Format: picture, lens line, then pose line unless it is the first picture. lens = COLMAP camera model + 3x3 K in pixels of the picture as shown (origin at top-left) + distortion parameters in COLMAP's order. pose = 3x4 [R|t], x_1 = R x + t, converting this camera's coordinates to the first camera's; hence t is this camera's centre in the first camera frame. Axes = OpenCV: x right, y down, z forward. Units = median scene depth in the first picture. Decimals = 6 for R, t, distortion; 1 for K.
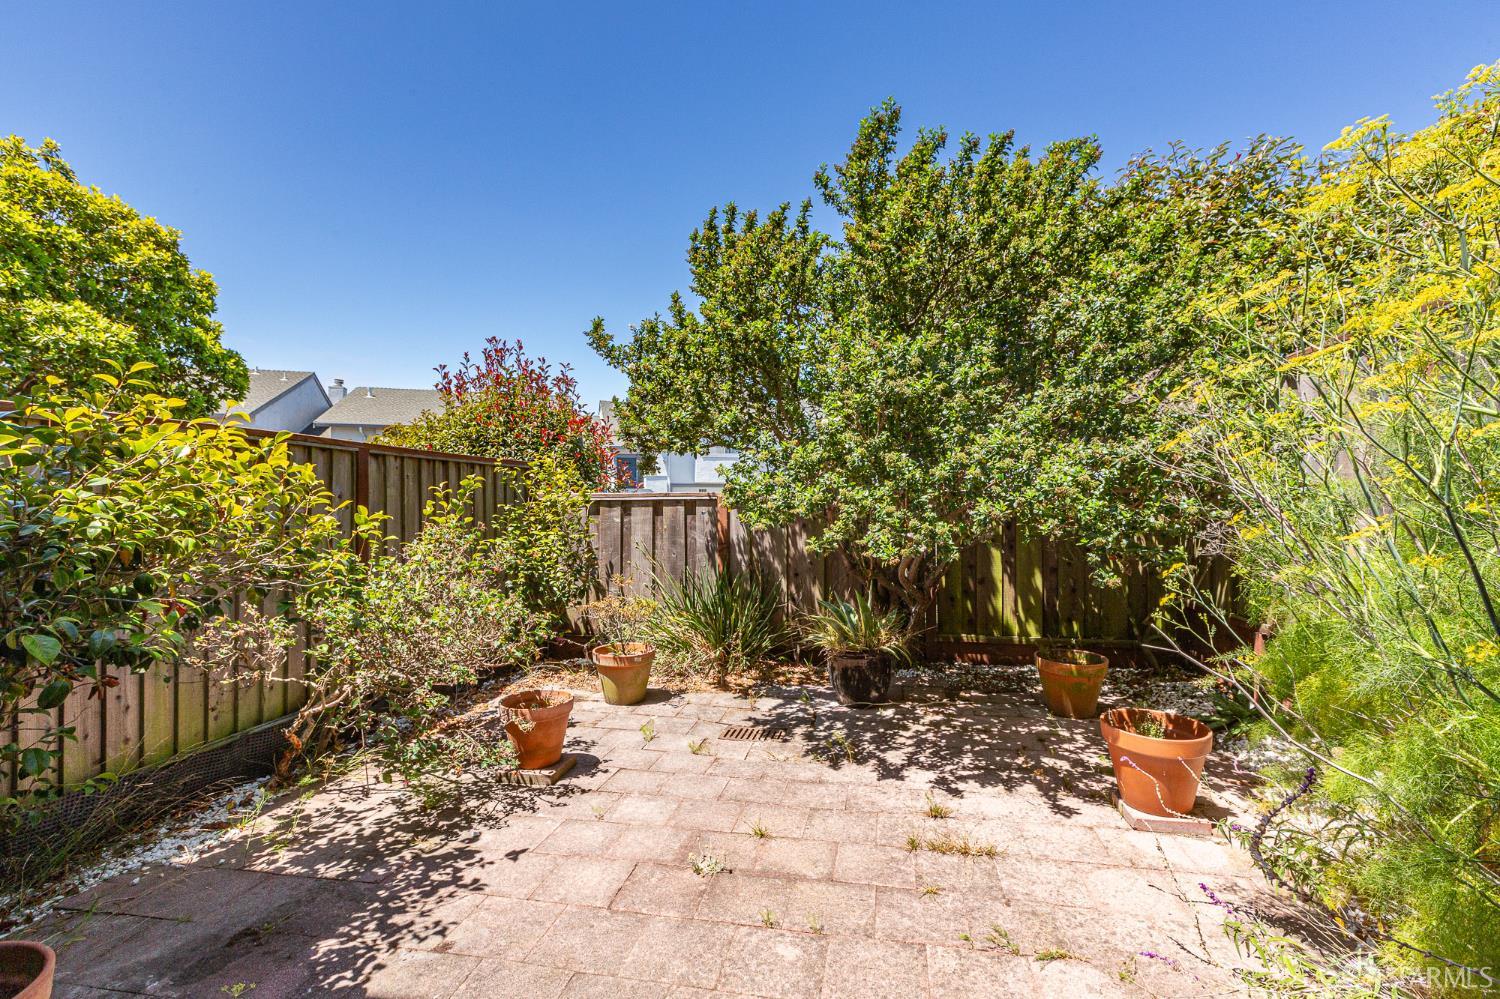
lens RADIAL K [[653.8, 0, 745.8], [0, 653.8, 486.3], [0, 0, 1]] dist [0.005249, -0.000649]
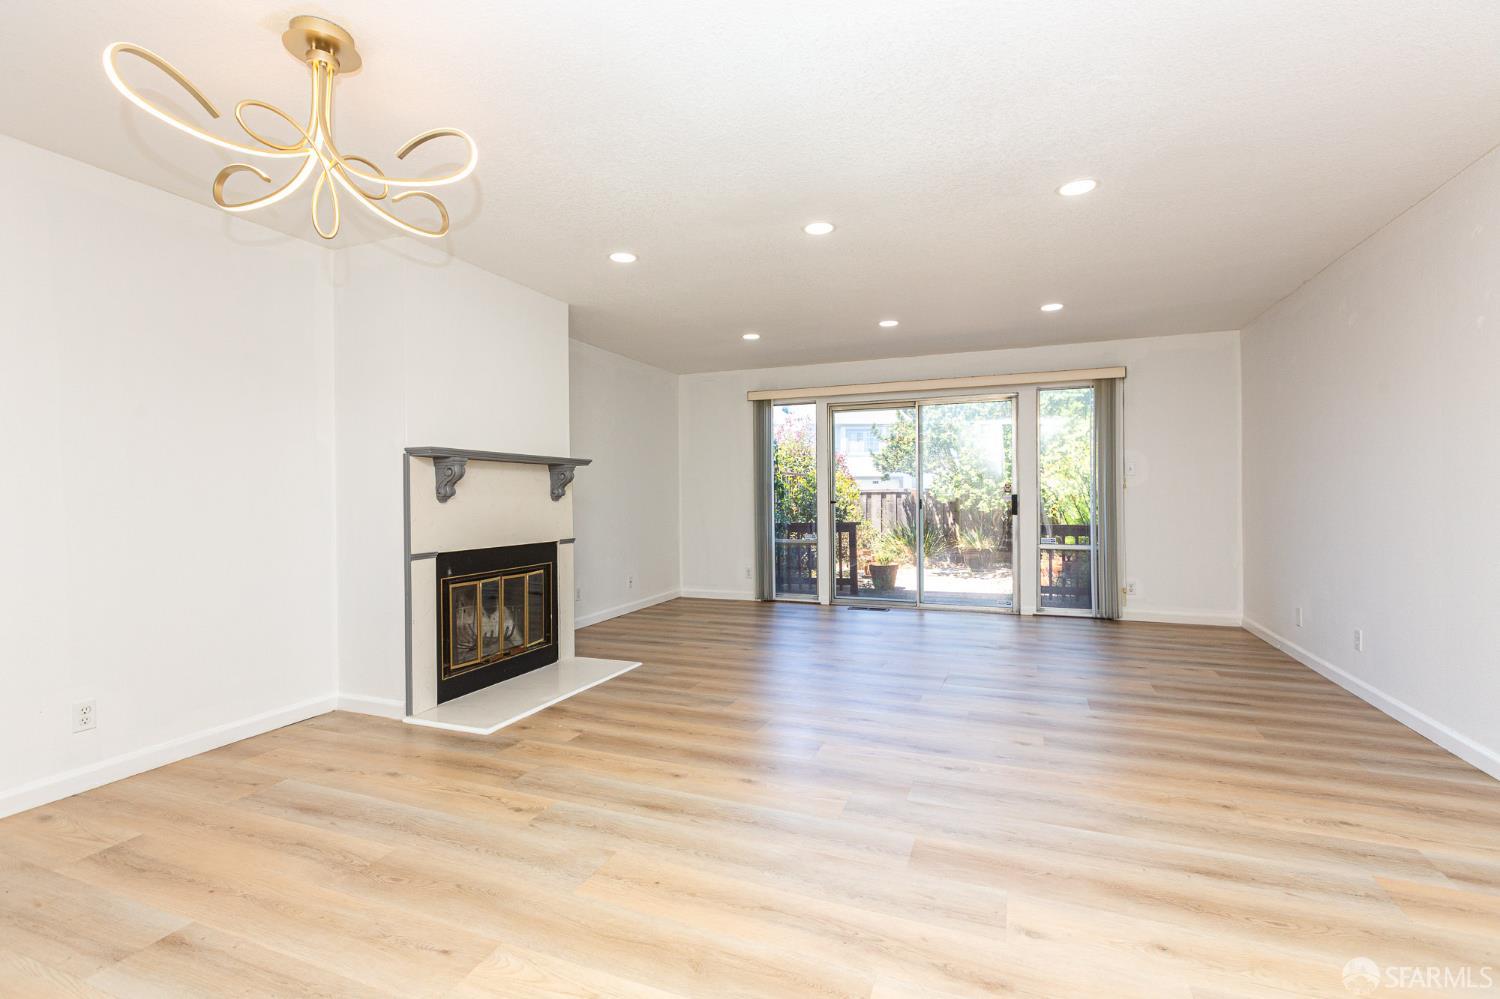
lens RADIAL K [[653.8, 0, 755.5], [0, 653.8, 492.7], [0, 0, 1]] dist [0.005249, -0.000649]
pose [[0.986792, -0.000612, -0.161989, -0.319934], [0.004548, 0.999703, 0.023925, -0.048951], [0.161926, -0.024346, 0.986503, -2.011716]]
